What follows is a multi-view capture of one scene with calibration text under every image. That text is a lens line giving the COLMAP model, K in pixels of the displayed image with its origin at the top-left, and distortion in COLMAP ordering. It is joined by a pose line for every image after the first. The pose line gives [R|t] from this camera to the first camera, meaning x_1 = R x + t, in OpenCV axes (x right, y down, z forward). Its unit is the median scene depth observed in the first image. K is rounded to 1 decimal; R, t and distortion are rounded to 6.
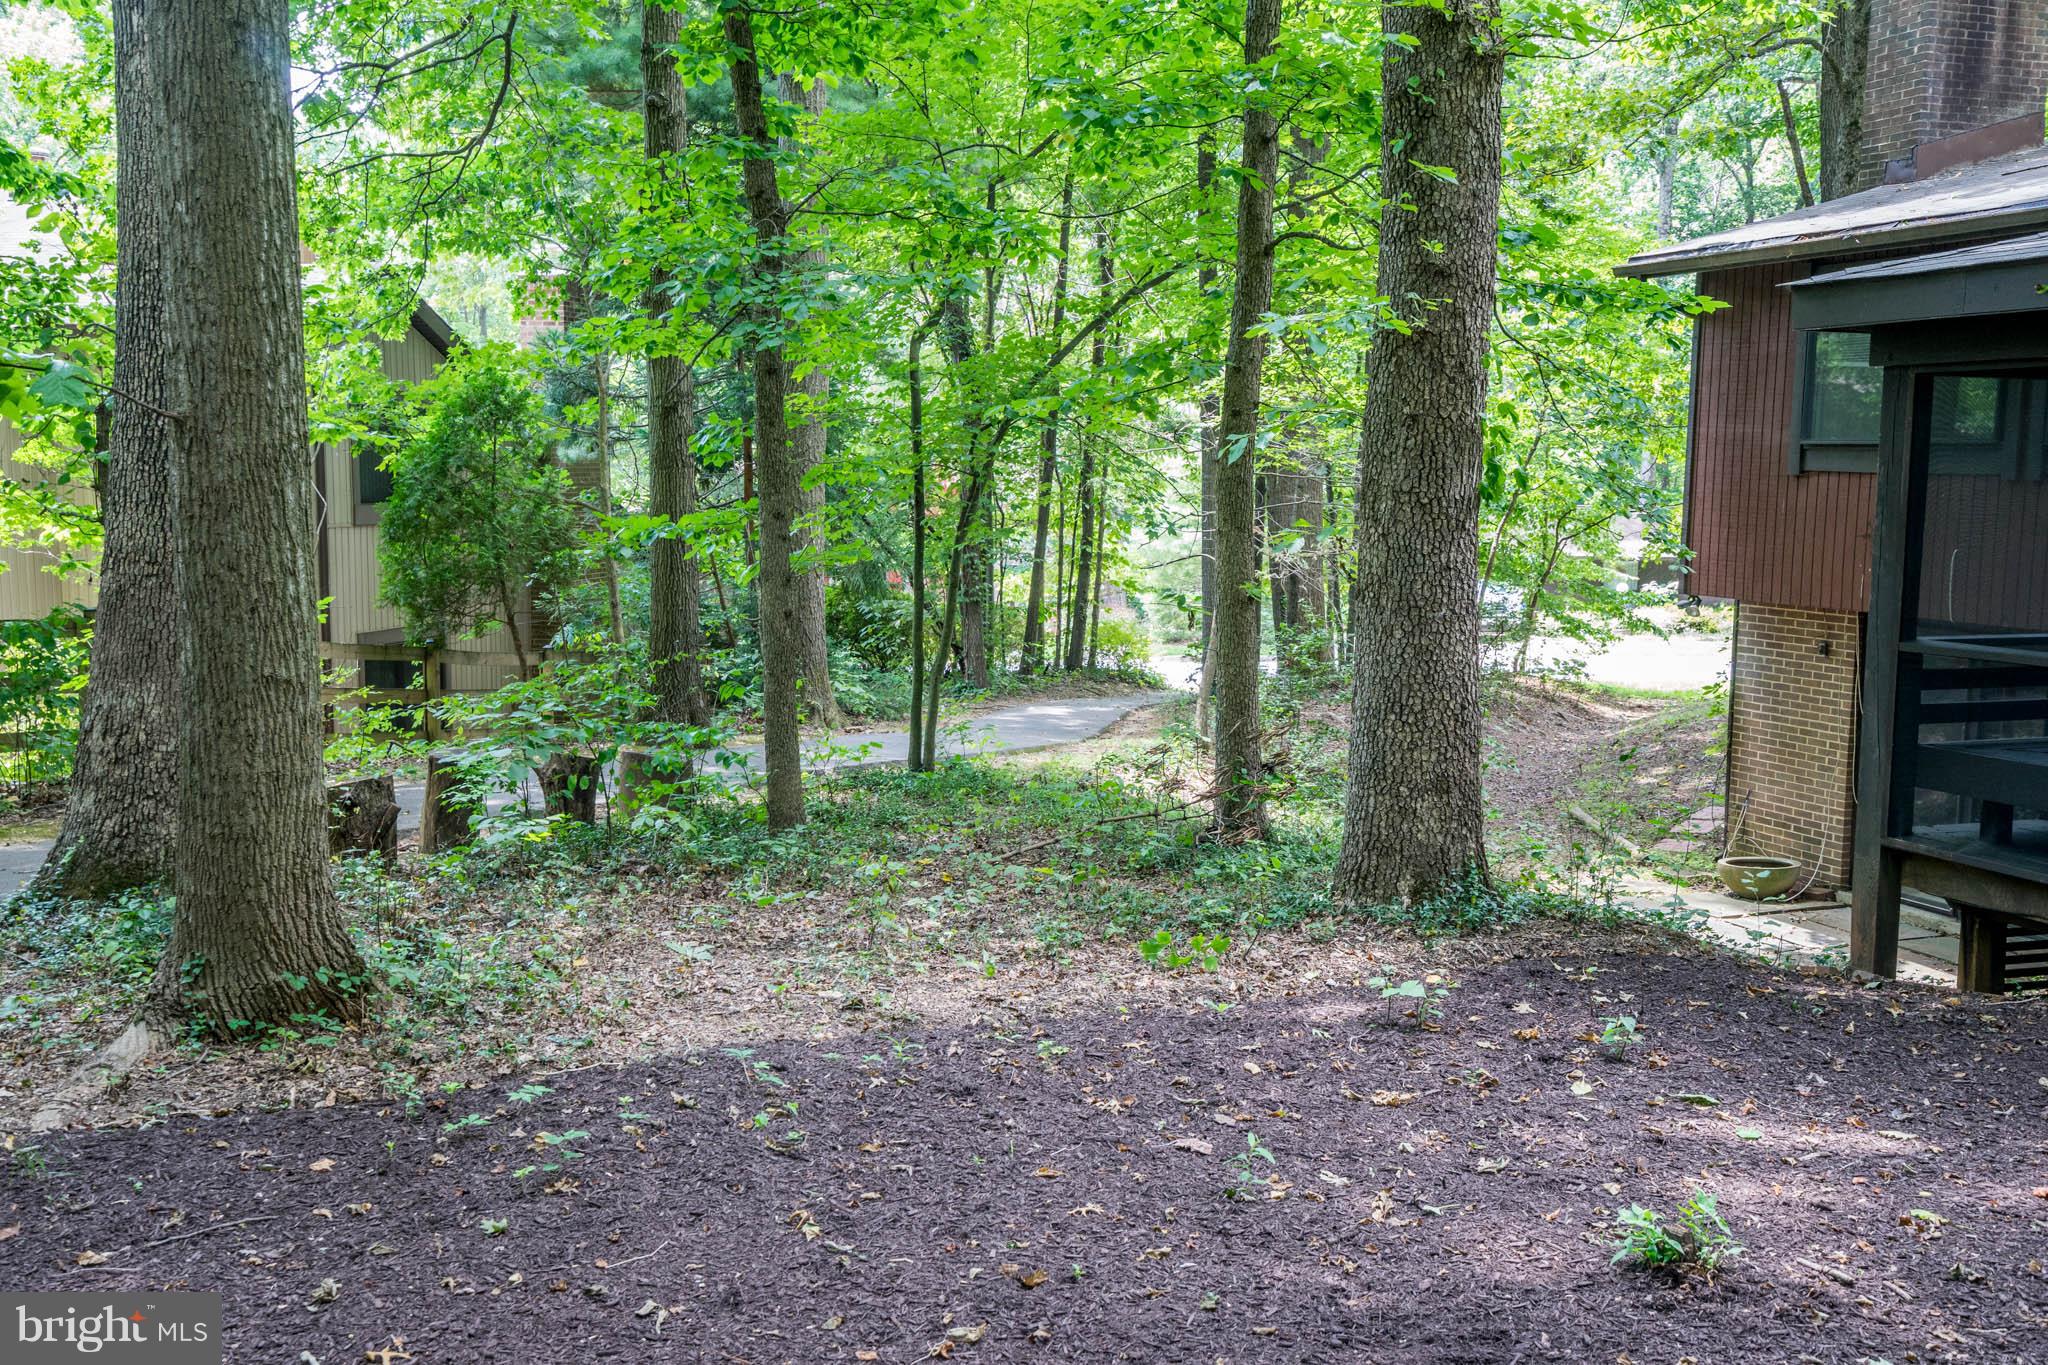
lens RADIAL K [[1824.0, 0, 1024.0], [0, 1824.0, 682.5], [0, 0, 1]] dist [0.063111, 0.001791]
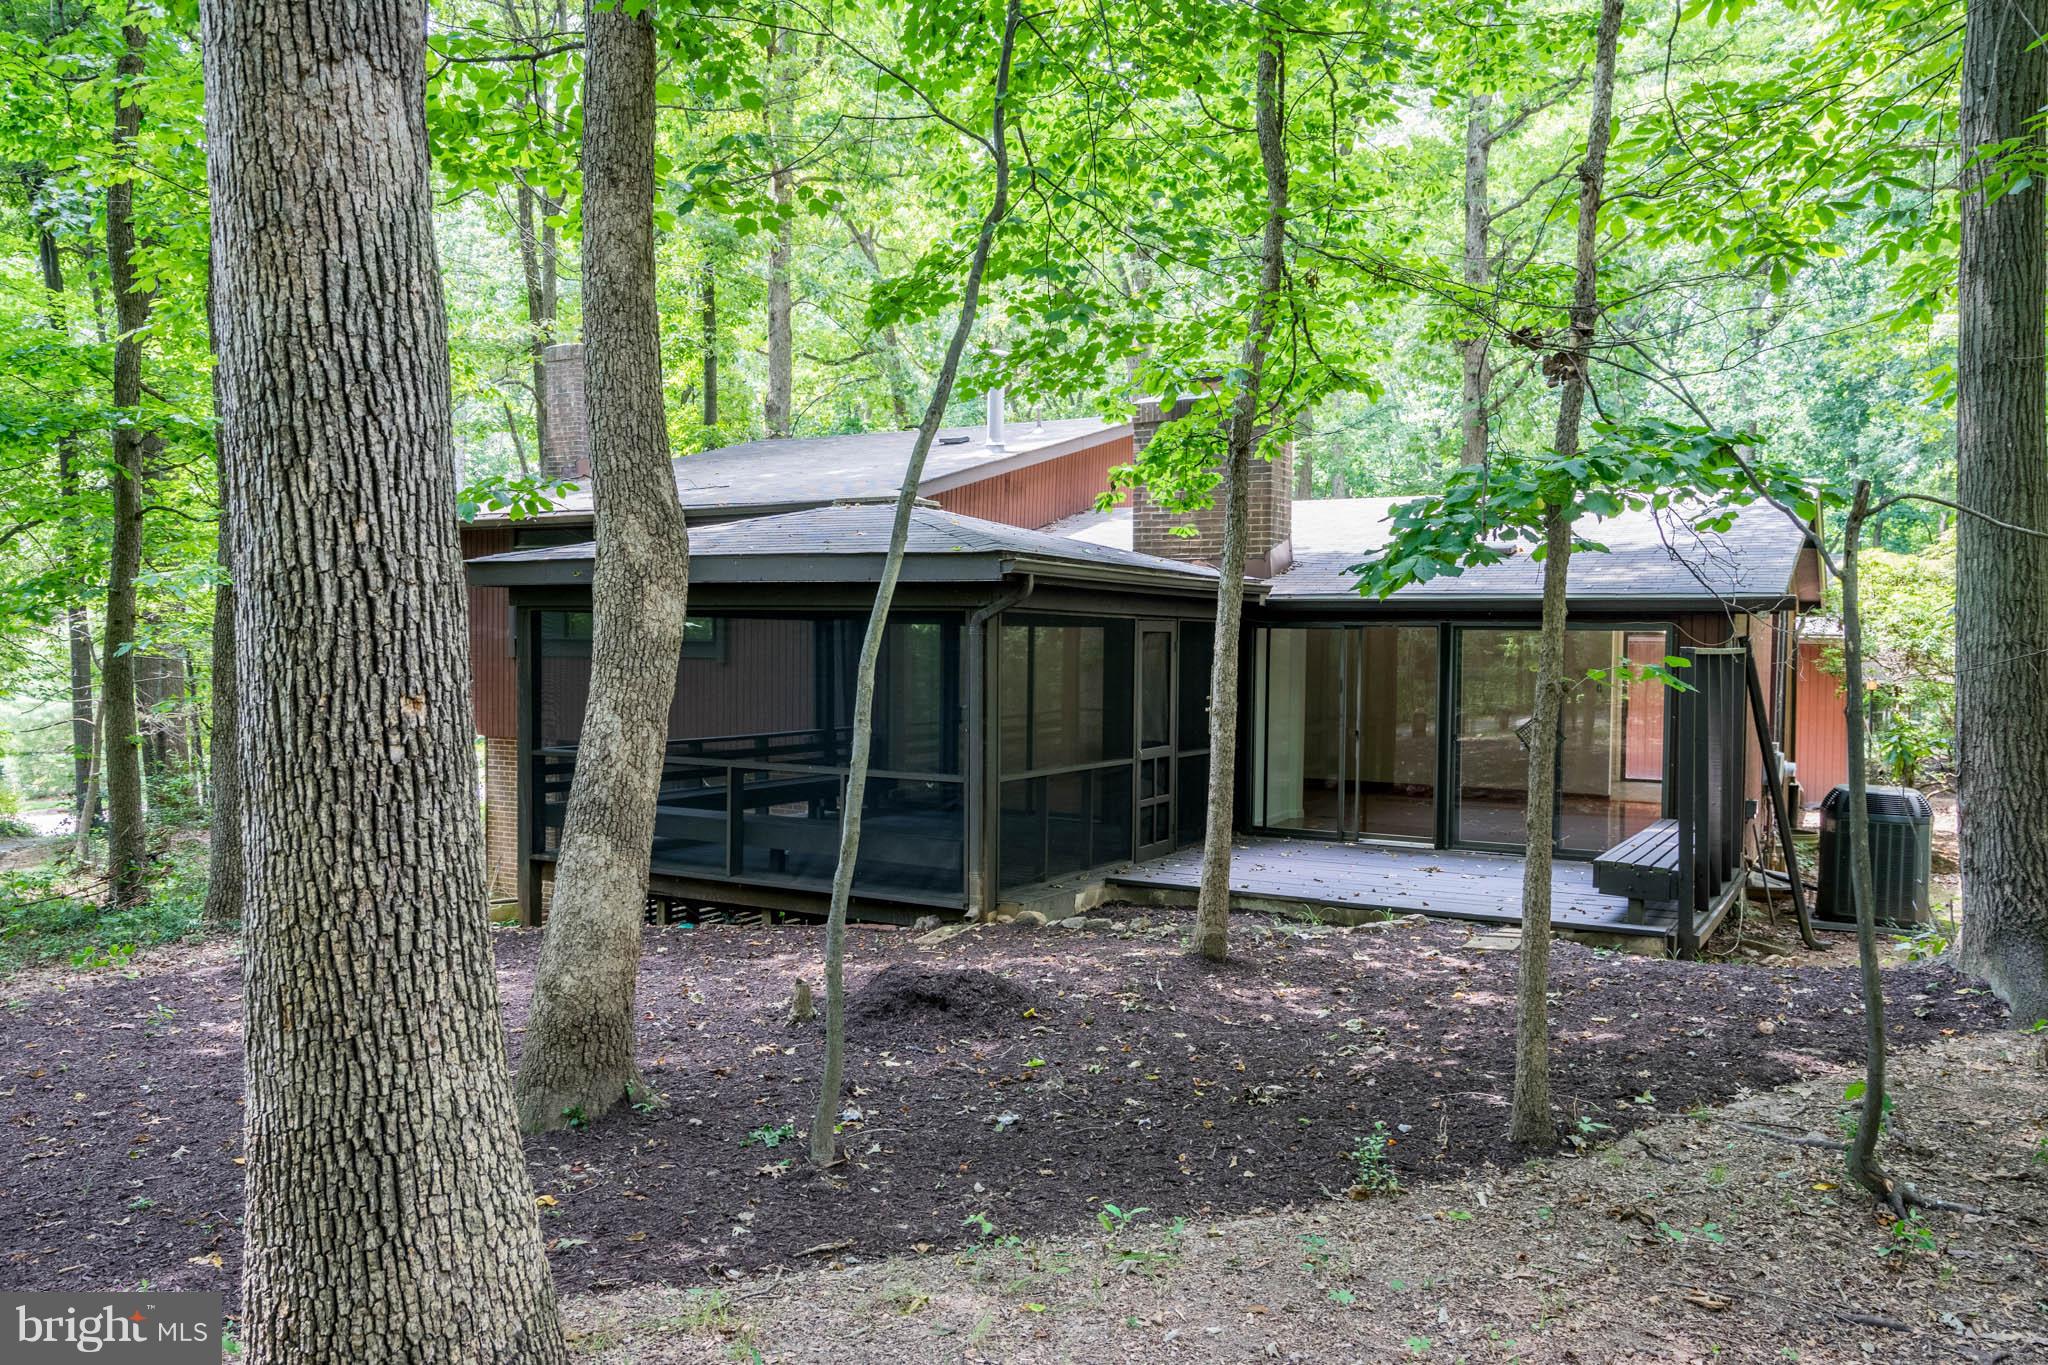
lens RADIAL K [[1469.3, 0, 1024.0], [0, 1469.3, 682.5], [0, 0, 1]] dist [0.001554, 0.002907]
pose [[0.776598, -0.019378, 0.629699, -0.064898], [0.074481, 0.995341, -0.061227, 0.029886], [-0.625578, 0.094450, 0.774423, -0.380173]]
